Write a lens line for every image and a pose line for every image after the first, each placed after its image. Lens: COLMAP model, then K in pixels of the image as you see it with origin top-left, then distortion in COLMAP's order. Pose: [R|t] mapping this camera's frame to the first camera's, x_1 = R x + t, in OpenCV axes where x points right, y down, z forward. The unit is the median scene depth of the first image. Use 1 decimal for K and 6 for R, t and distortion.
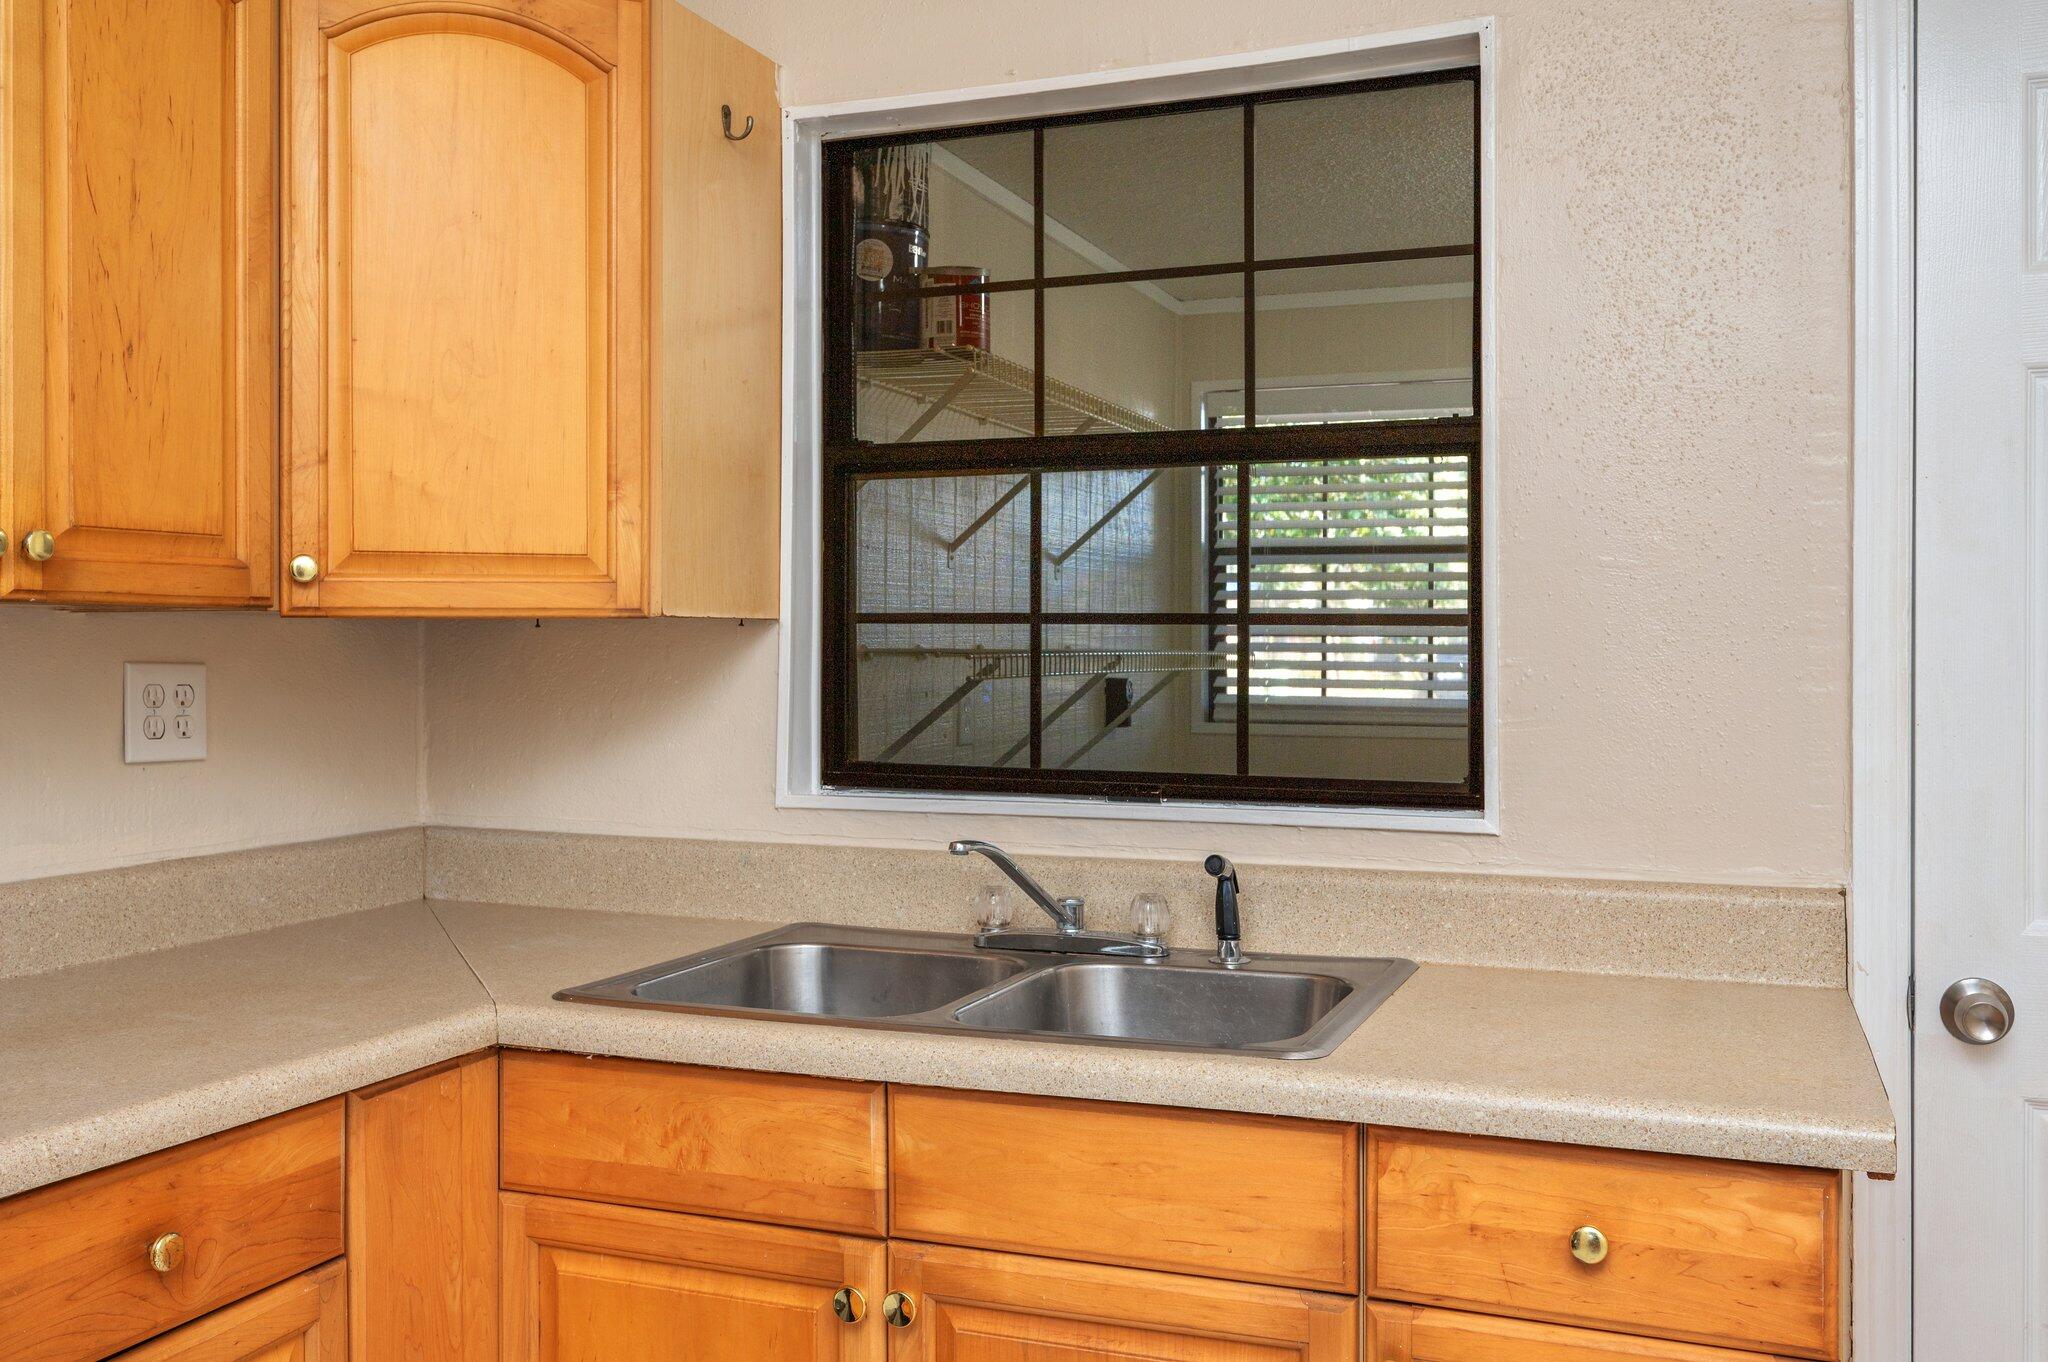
lens RADIAL K [[1771.8, 0, 1026.4], [0, 1771.8, 656.9], [0, 0, 1]] dist [0.000326, -0.003421]
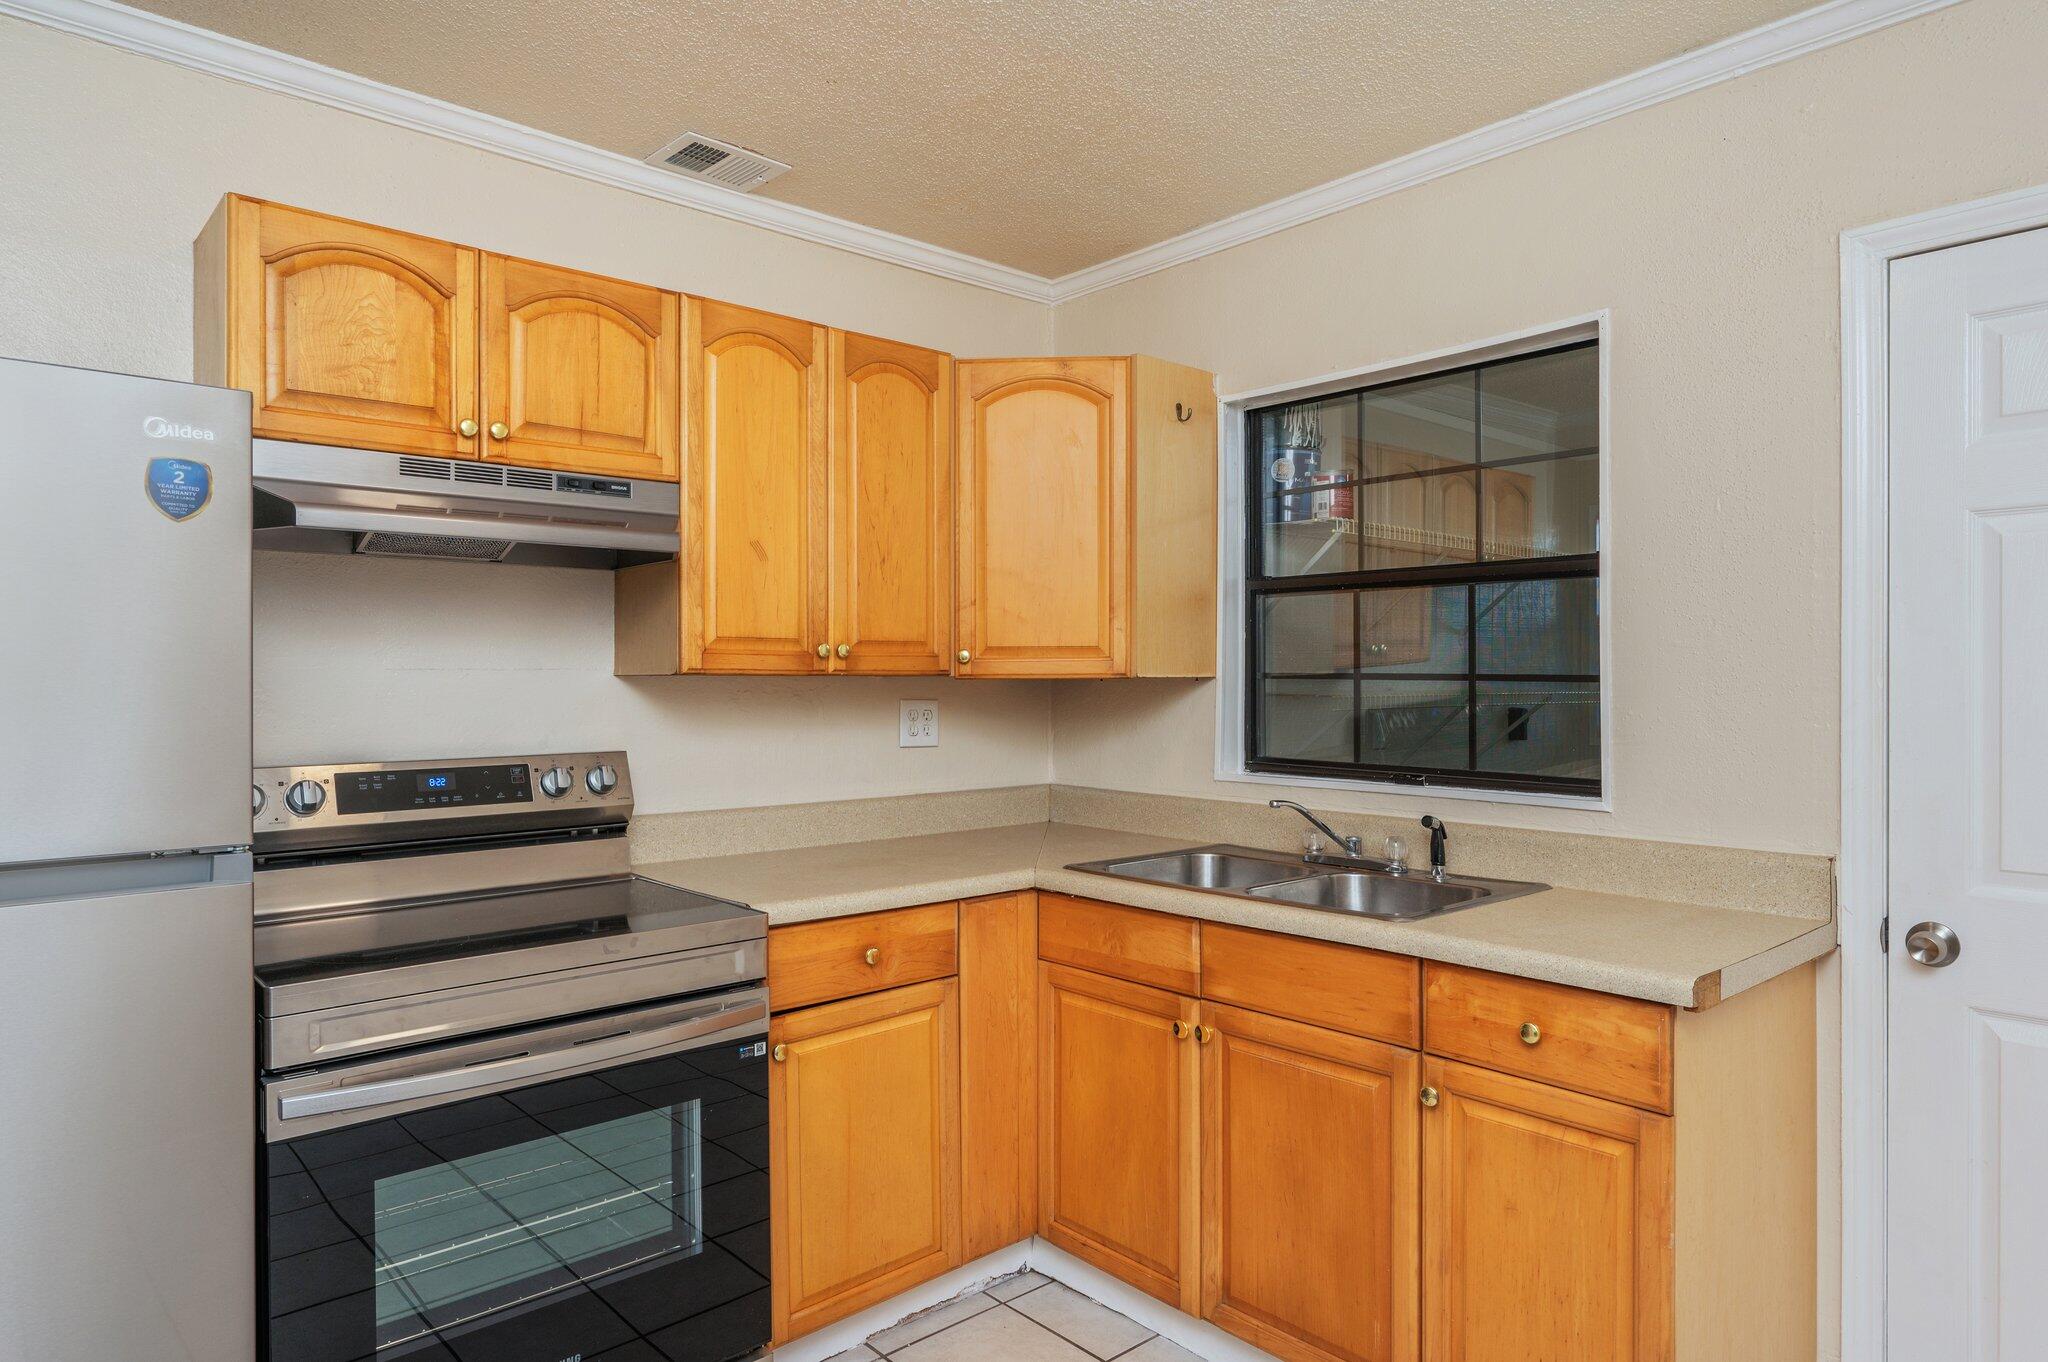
lens RADIAL K [[1213.9, 0, 1024.0], [0, 1213.9, 681.0], [0, 0, 1]] dist [0.001804, 0.000769]
pose [[0.890923, 0.000194, -0.454154, 0.320638], [-0.001352, 0.999997, -0.002225, -0.017962], [0.454152, 0.002597, 0.890921, -0.258005]]
